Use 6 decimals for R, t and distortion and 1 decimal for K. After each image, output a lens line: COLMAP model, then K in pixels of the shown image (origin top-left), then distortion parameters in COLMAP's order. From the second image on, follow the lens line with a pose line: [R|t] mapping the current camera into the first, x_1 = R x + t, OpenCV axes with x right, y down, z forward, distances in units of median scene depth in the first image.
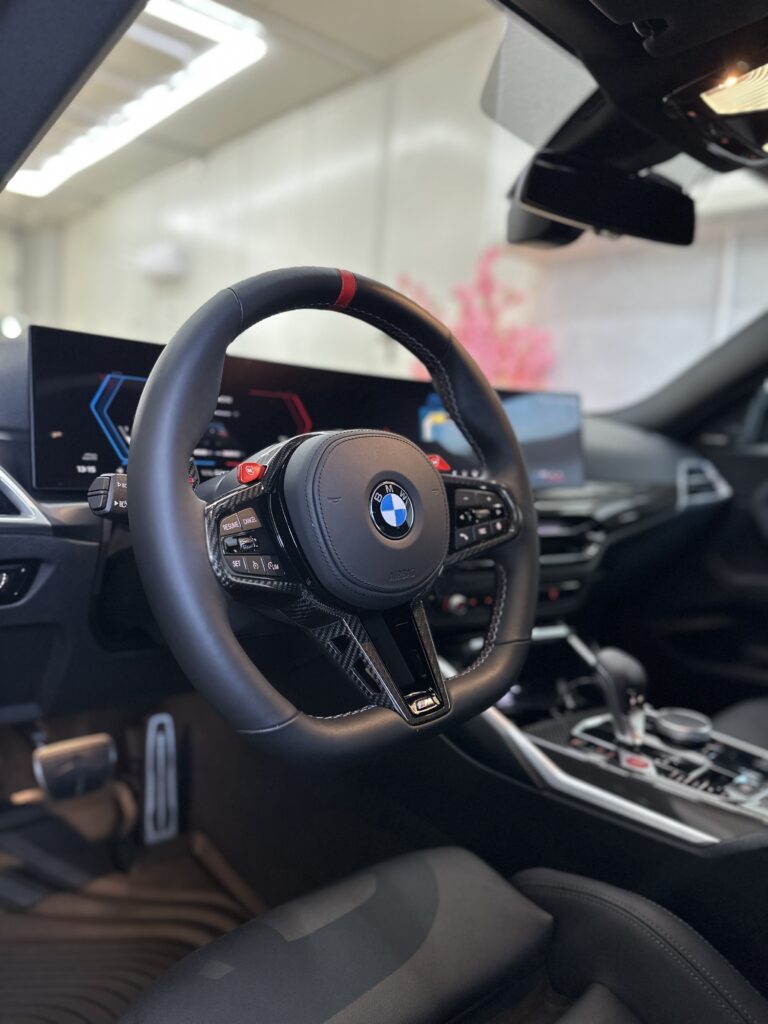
lens RADIAL K [[726.5, 0, 373.1], [0, 726.5, 515.4], [0, 0, 1]] dist [0.027365, -0.043695]
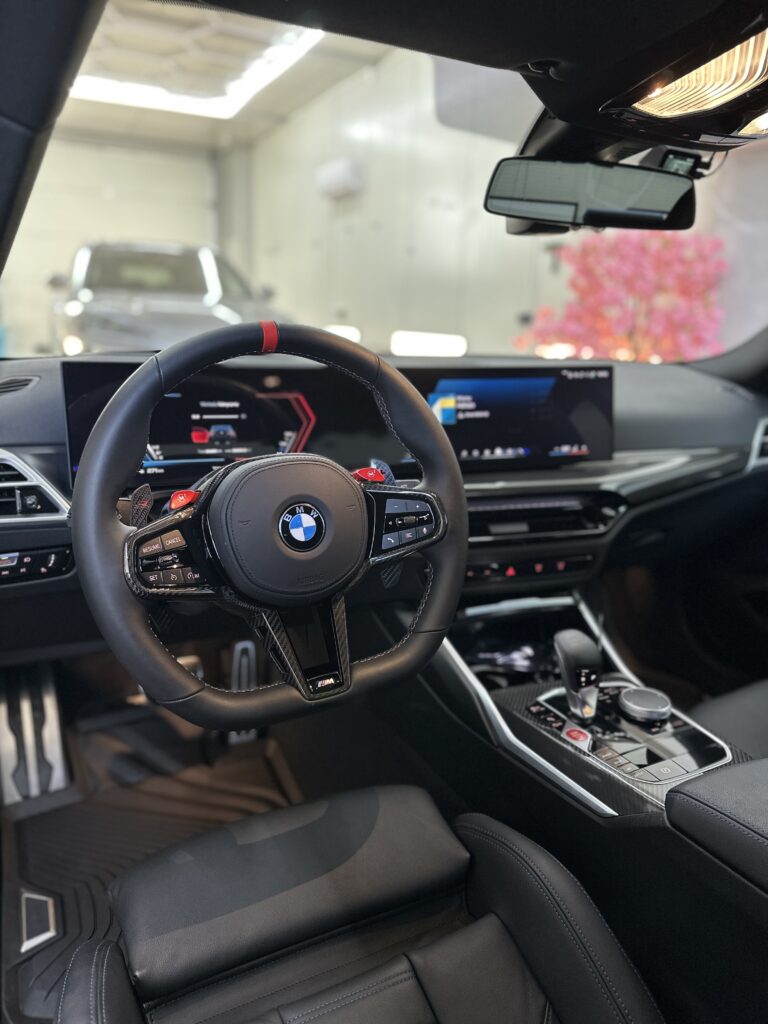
lens RADIAL K [[724.3, 0, 388.5], [0, 724.3, 515.4], [0, 0, 1]] dist [0.032606, -0.040643]
pose [[0.967992, 0.031554, -0.248988, 0.401946], [0.001797, 0.991168, 0.132596, -0.161094], [0.250973, -0.128800, 0.959387, -0.107999]]
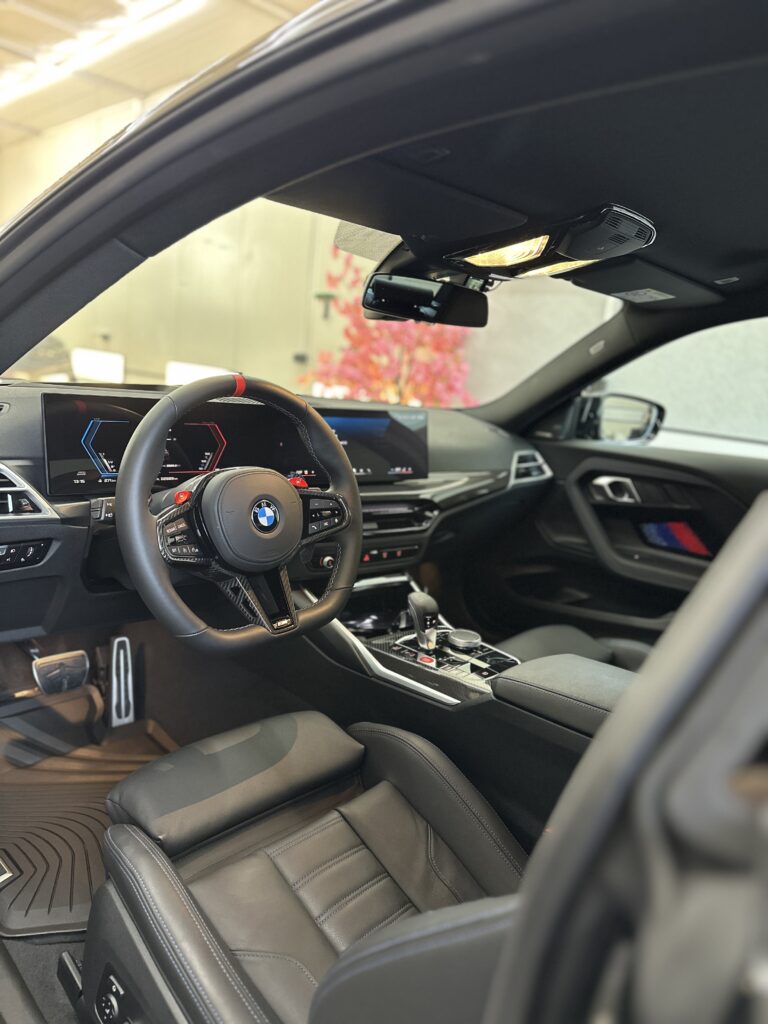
lens RADIAL K [[724.3, 0, 388.5], [0, 724.3, 515.4], [0, 0, 1]] dist [0.032606, -0.040643]
pose [[0.995691, 0.012431, 0.091900, 0.140025], [-0.020590, 0.995874, 0.088381, -0.147897], [-0.090422, -0.089892, 0.991838, -0.668732]]
